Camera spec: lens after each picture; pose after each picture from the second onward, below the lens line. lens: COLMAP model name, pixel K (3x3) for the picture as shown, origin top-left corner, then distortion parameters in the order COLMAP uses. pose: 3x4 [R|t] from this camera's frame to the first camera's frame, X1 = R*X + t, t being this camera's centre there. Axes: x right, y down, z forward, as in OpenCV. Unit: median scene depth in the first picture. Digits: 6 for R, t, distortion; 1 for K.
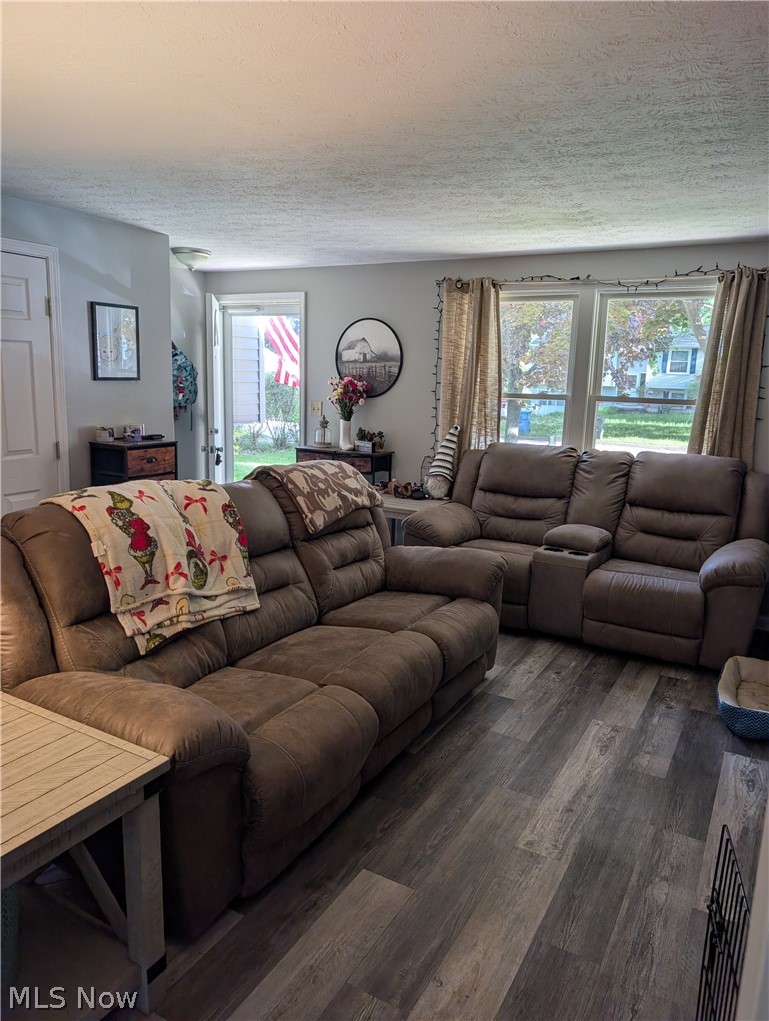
lens RADIAL K [[723.2, 0, 389.5], [0, 723.2, 518.1], [0, 0, 1]] dist [0.003951, -0.000212]
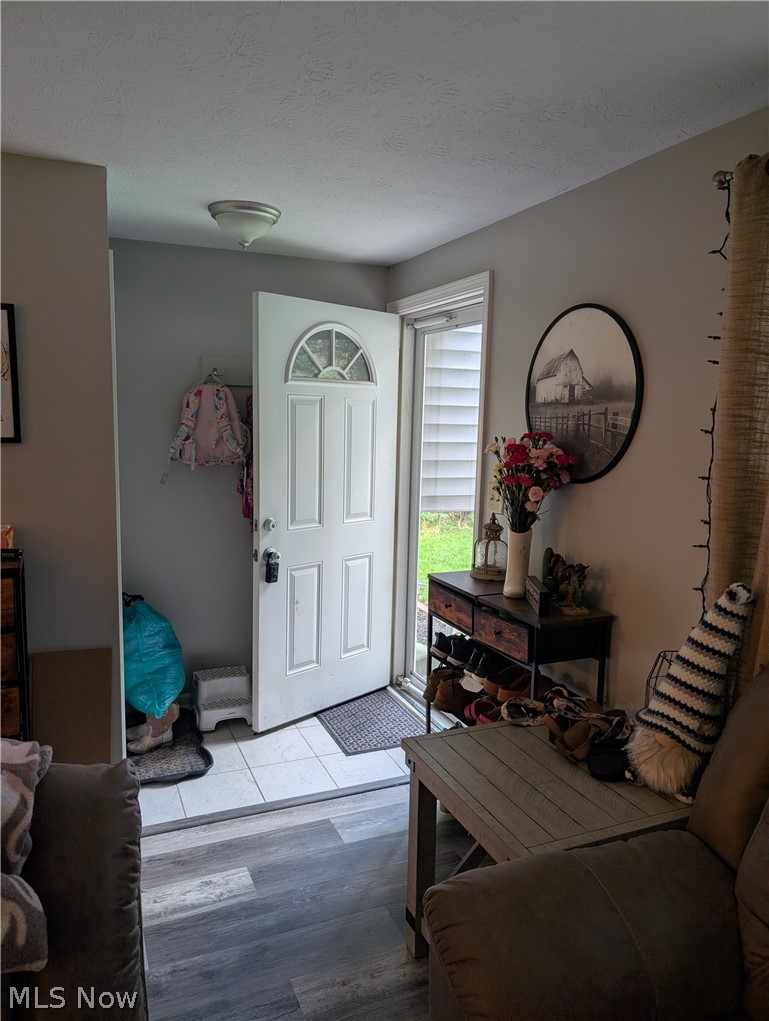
lens RADIAL K [[723.2, 0, 378.4], [0, 723.2, 507.0], [0, 0, 1]] dist [0.003951, -0.000212]
pose [[0.798493, 0.066724, -0.598295, 0.143172], [-0.117407, 0.992015, -0.046060, -0.118621], [0.590444, 0.107023, 0.799951, 0.582839]]
